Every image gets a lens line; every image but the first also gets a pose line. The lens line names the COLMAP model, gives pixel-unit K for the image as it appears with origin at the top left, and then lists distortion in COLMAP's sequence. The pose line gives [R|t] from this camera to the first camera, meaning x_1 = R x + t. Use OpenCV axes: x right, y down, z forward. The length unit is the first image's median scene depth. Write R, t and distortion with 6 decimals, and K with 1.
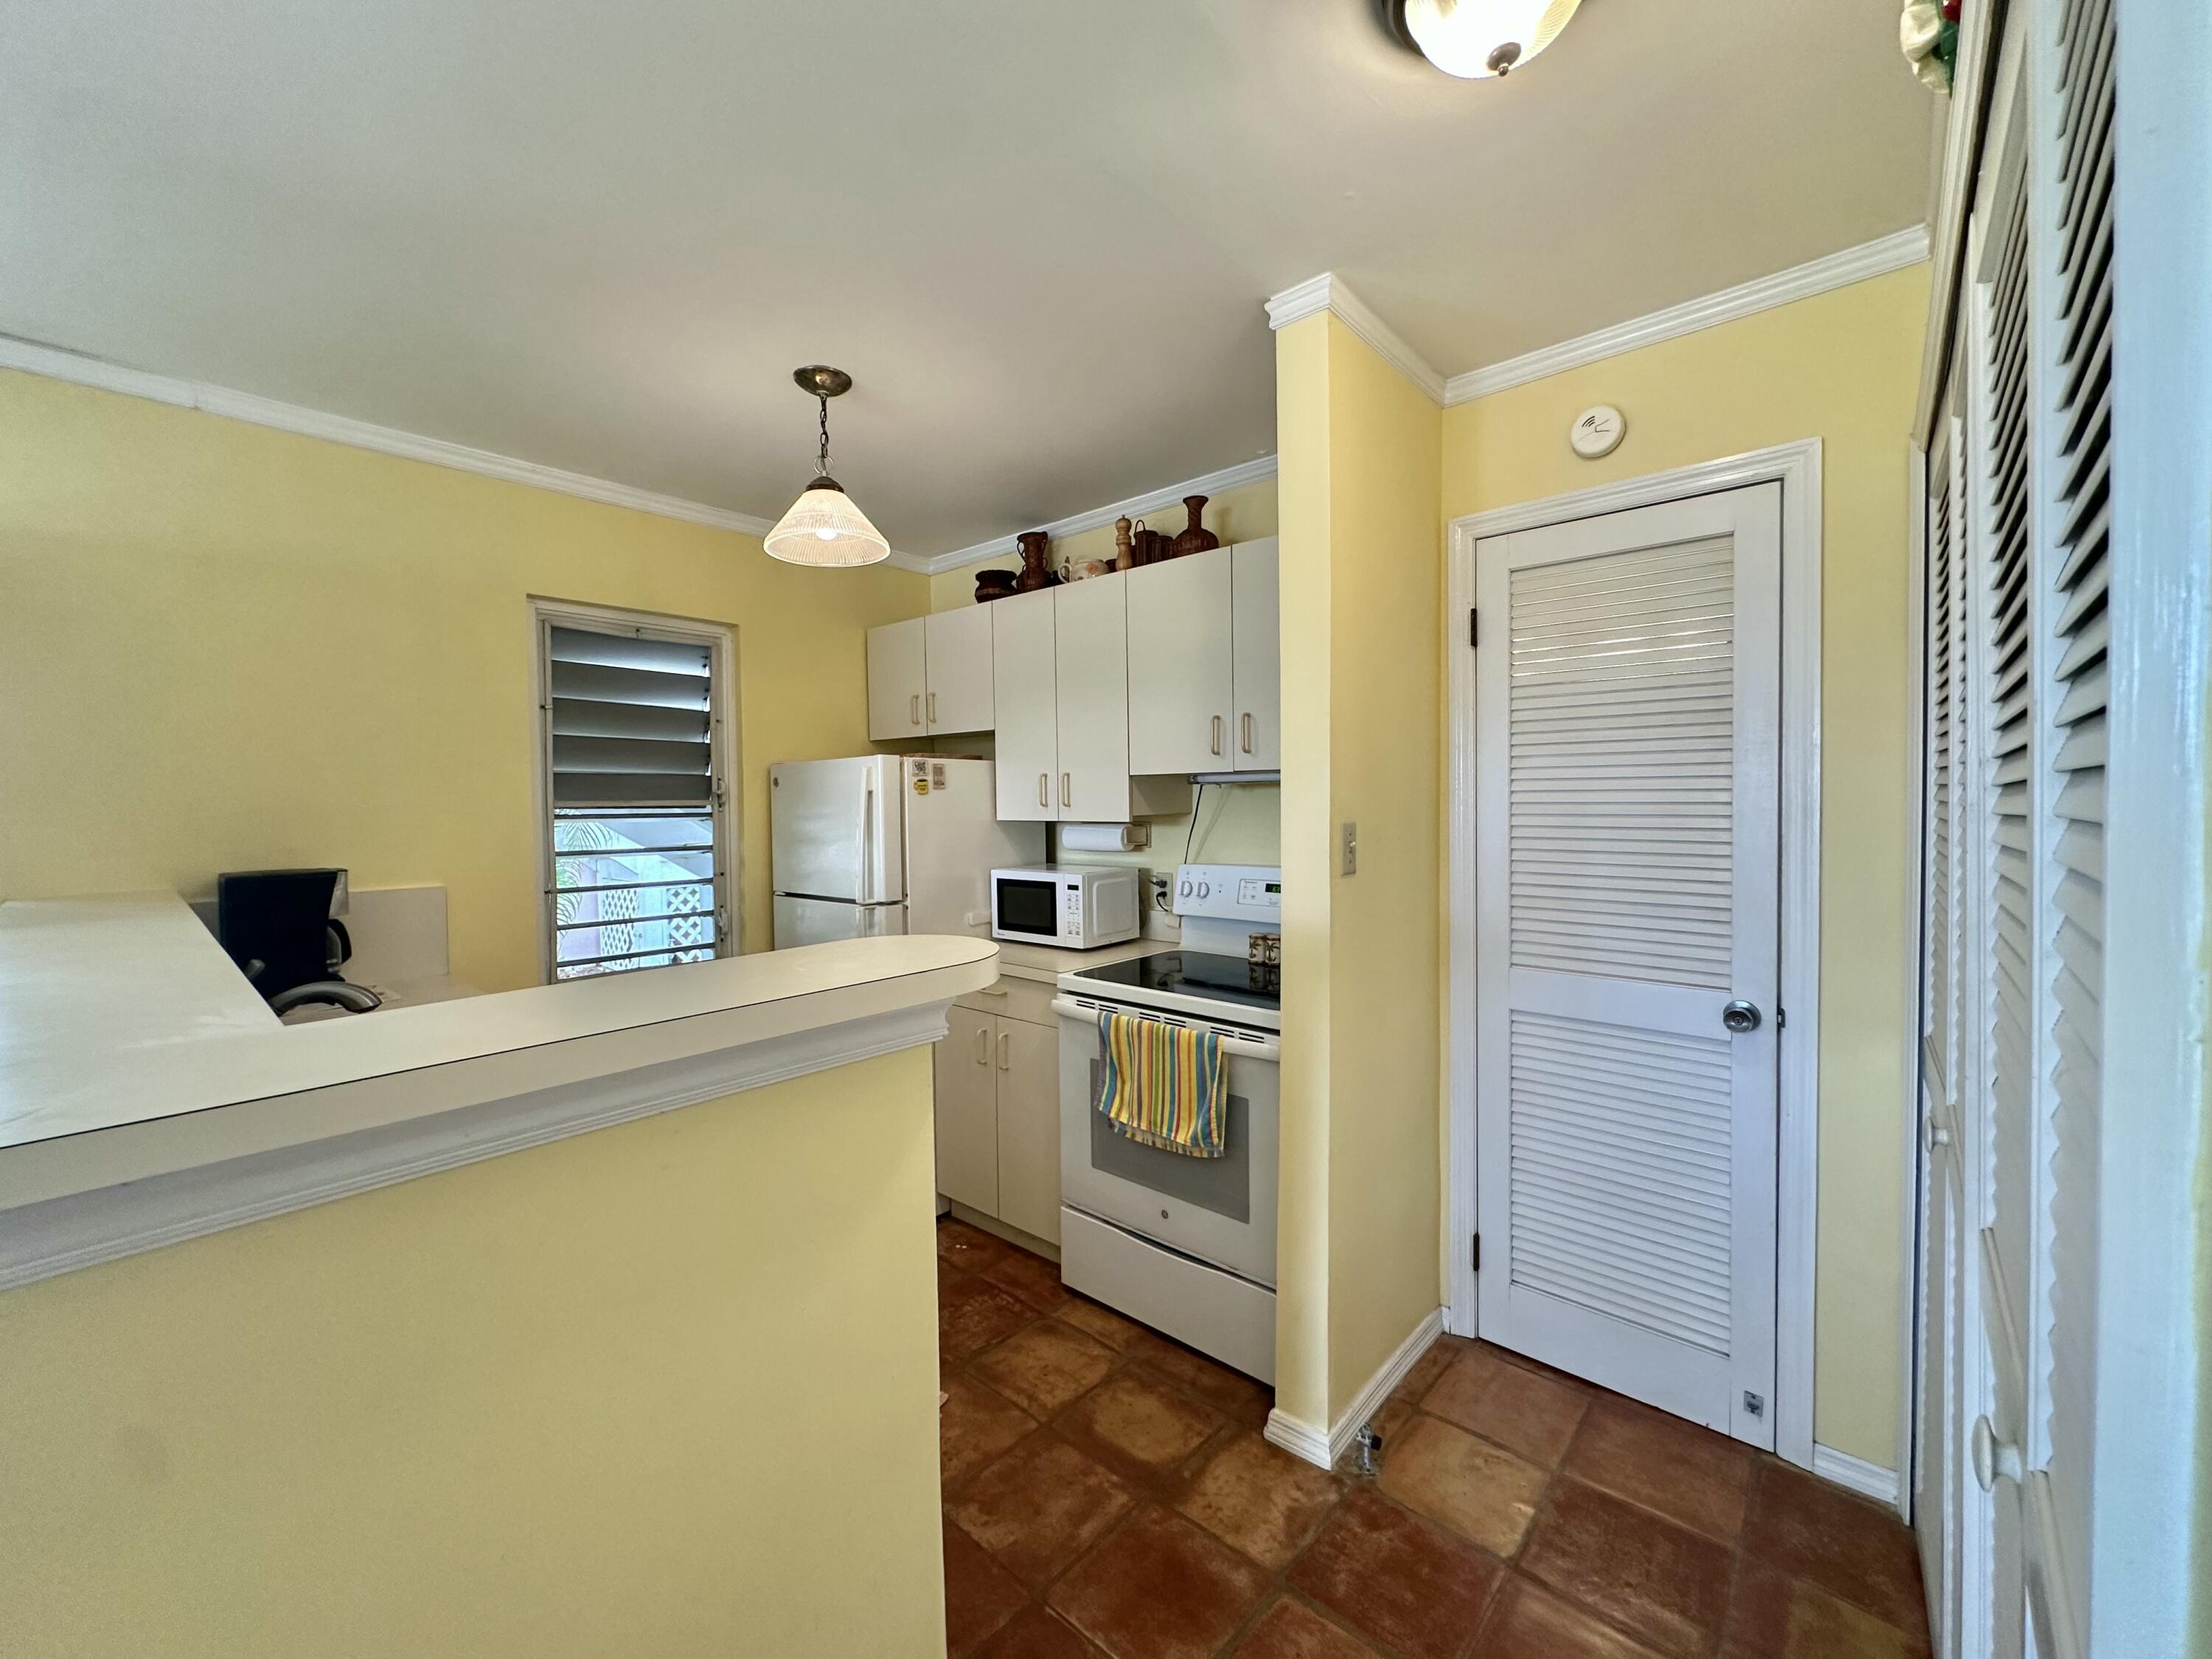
lens RADIAL K [[886.8, 0, 1101.0], [0, 886.8, 823.6], [0, 0, 1]] dist [-0.005528, 0.000962]
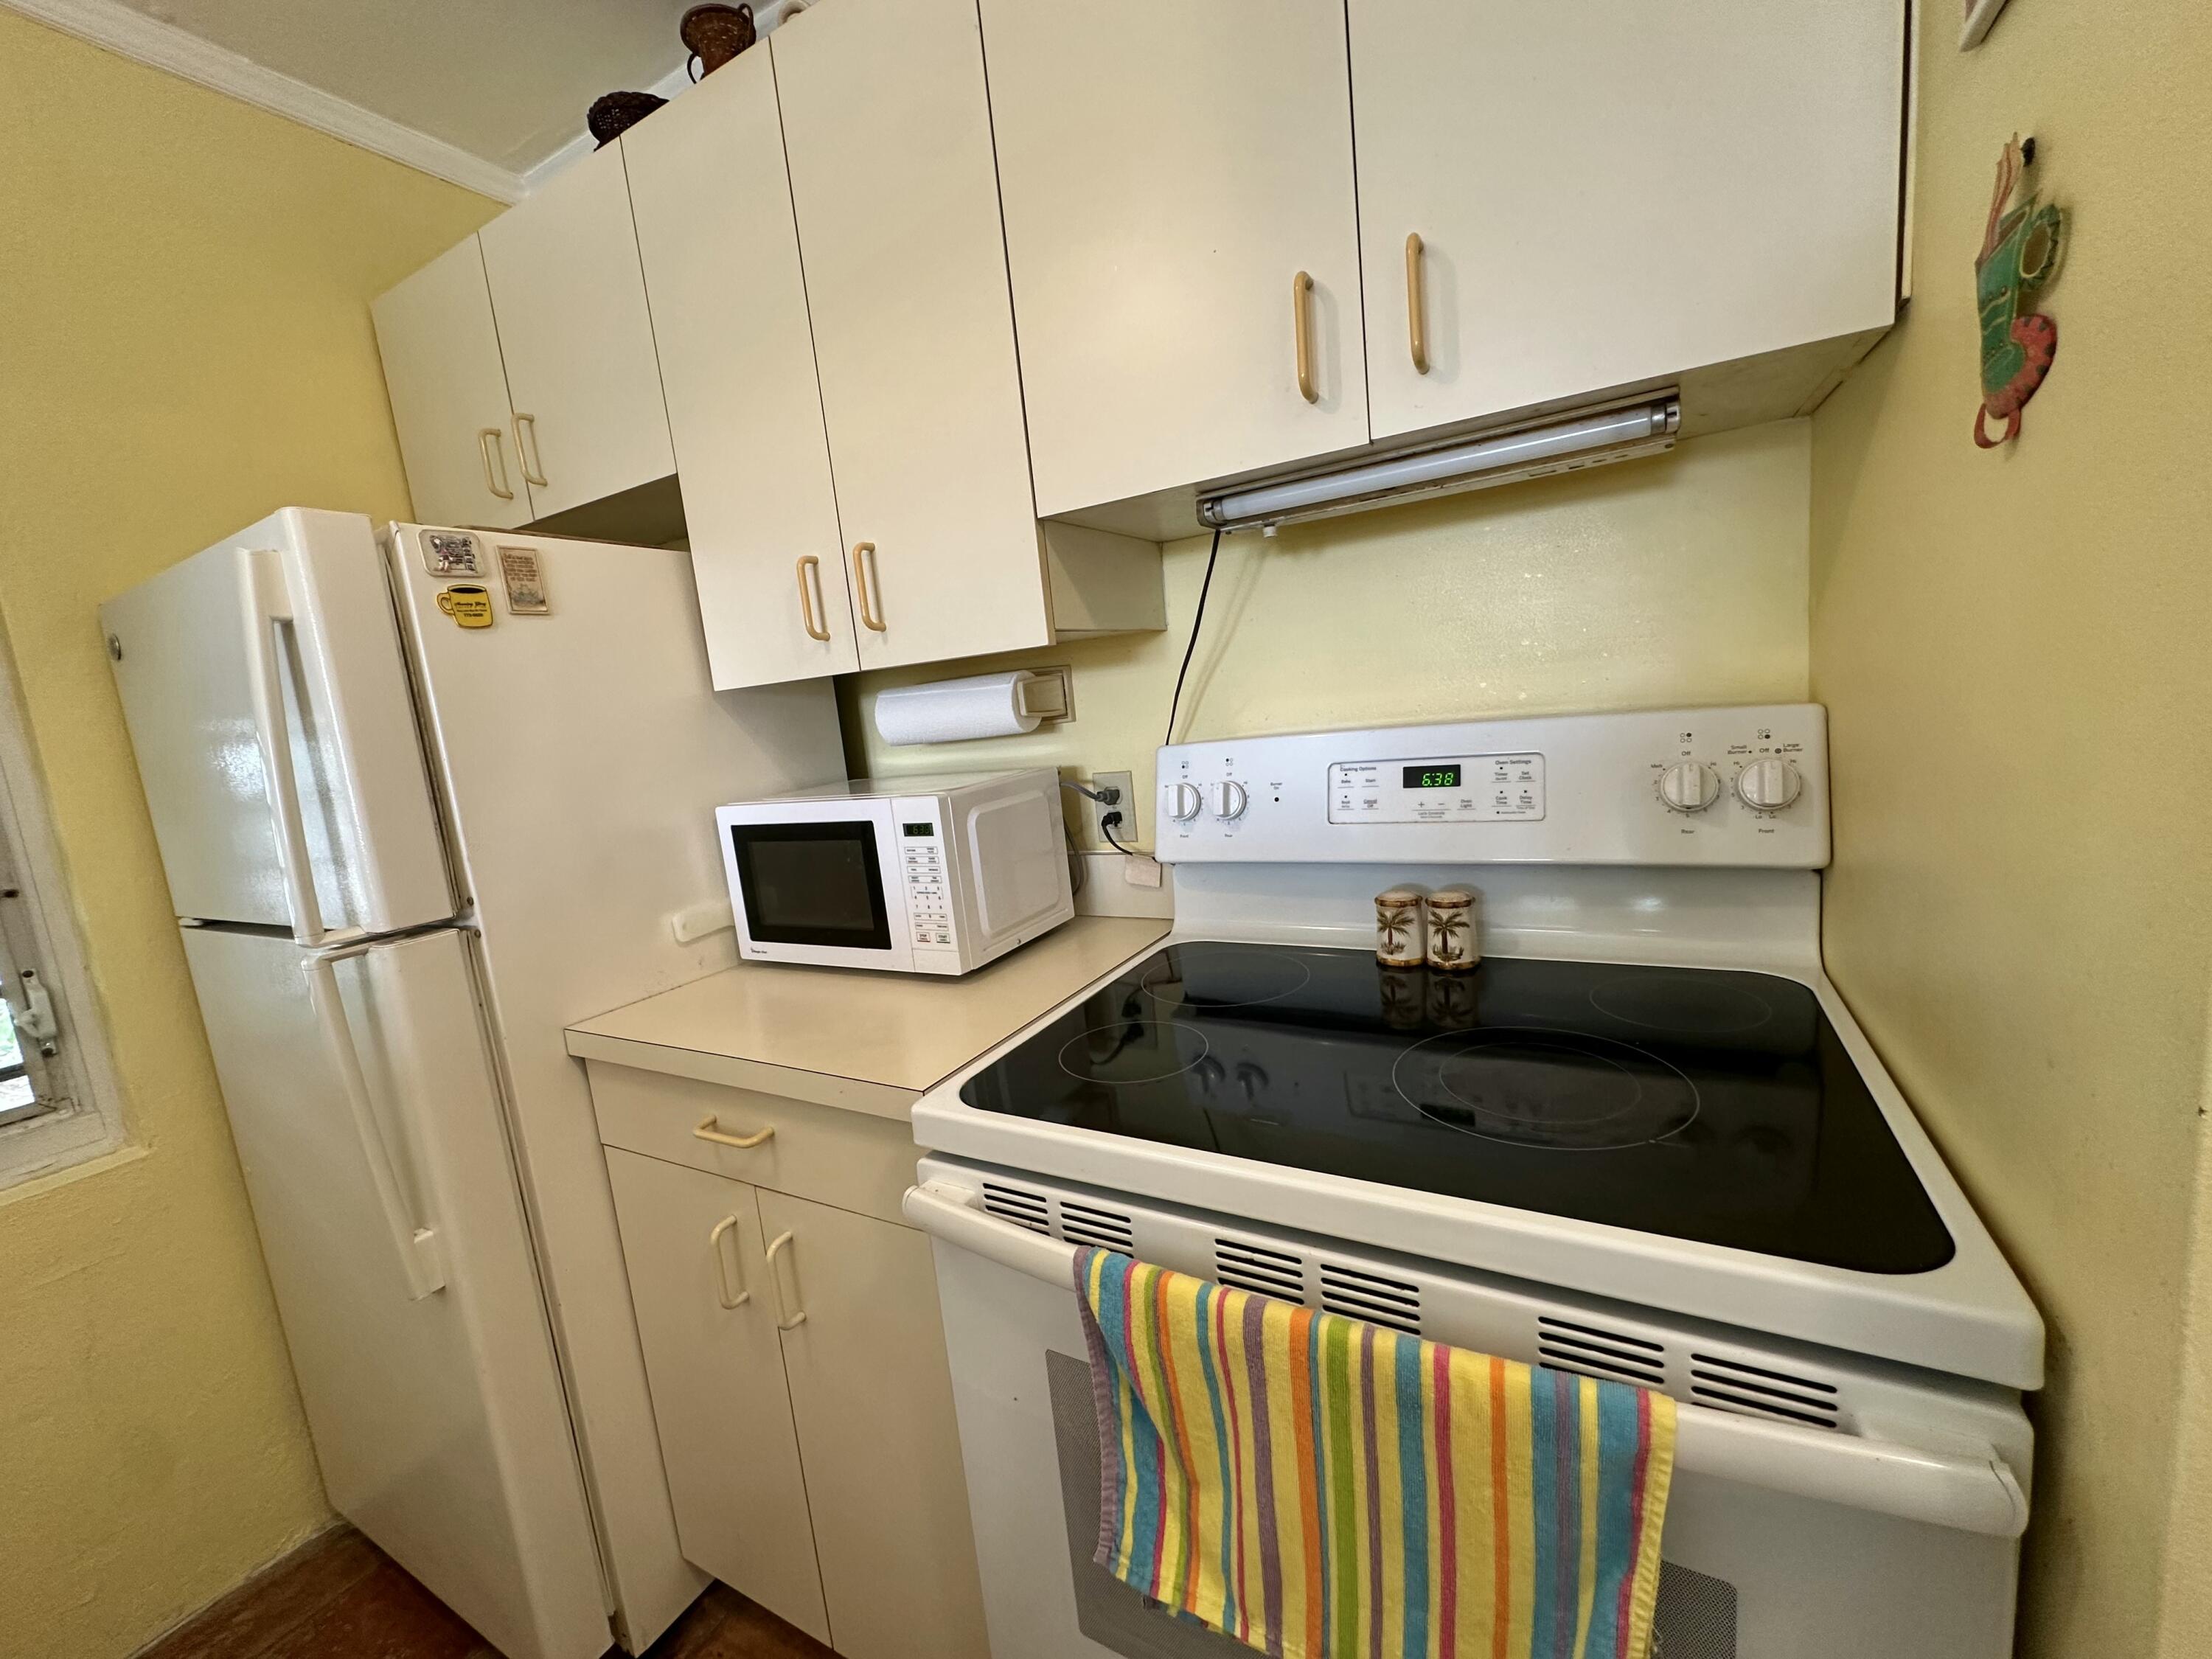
lens RADIAL K [[886.8, 0, 1095.5], [0, 886.8, 833.8], [0, 0, 1]] dist [-0.005528, 0.000962]
pose [[0.975703, -0.117989, 0.184611, -0.027039], [0.096156, 0.987728, 0.123076, 0.031592], [-0.196867, -0.102334, 0.975075, 0.582337]]
